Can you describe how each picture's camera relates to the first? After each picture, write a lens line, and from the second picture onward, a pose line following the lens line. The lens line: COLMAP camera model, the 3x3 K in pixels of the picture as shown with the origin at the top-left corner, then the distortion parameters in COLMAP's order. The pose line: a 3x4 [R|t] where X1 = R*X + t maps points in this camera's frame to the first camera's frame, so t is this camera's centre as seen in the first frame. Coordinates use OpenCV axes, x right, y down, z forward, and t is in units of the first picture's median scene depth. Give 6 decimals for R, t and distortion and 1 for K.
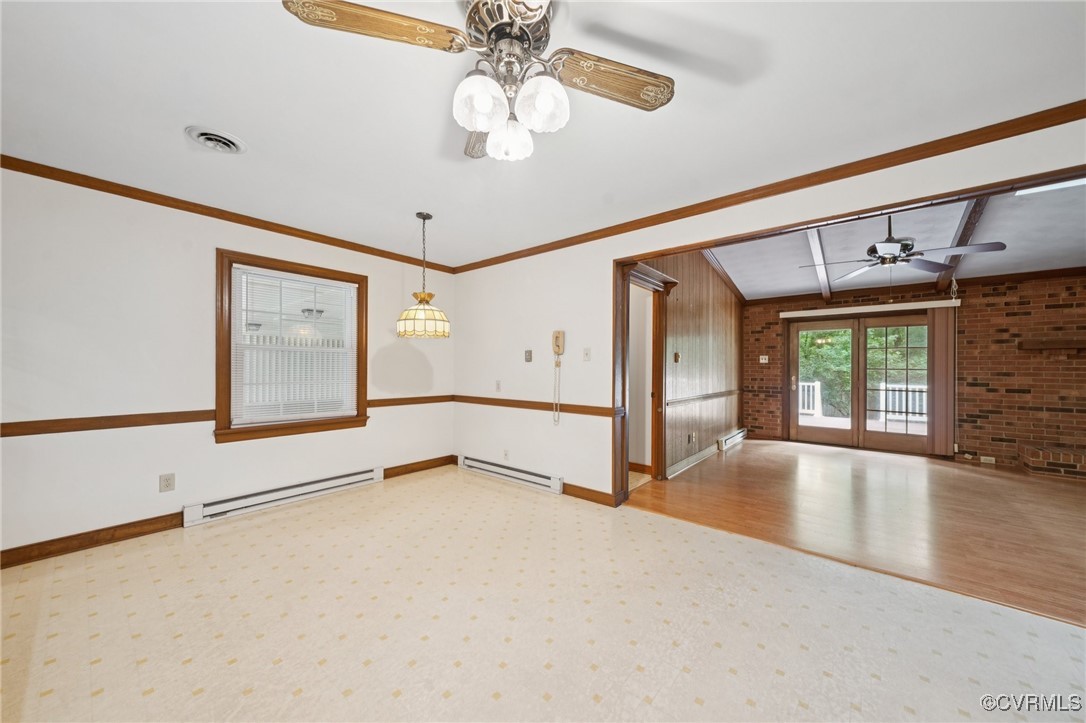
lens RADIAL K [[374.4, 0, 543.8], [0, 374.4, 367.0], [0, 0, 1]] dist [0.000694, 0.000018]
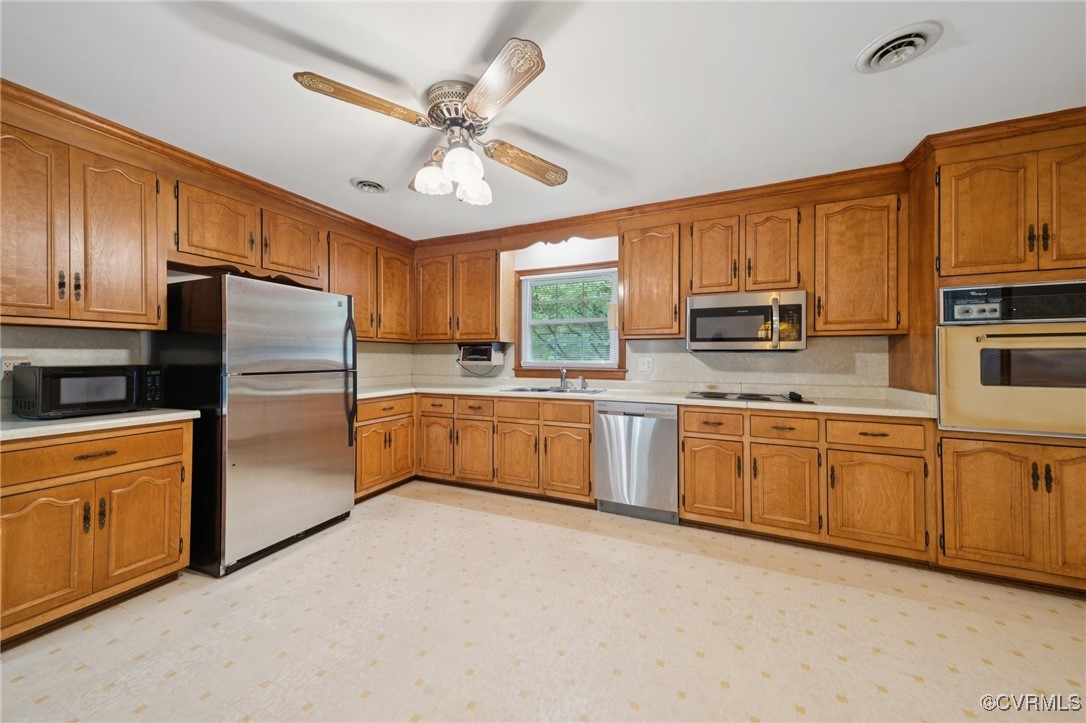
lens RADIAL K [[374.4, 0, 541.3], [0, 374.4, 357.8], [0, 0, 1]] dist [0.000694, 0.000018]
pose [[-0.961686, -0.012240, -0.273880, -0.009066], [-0.011226, 0.999923, -0.005269, 0.002513], [0.273924, -0.001993, -0.961749, 1.973550]]
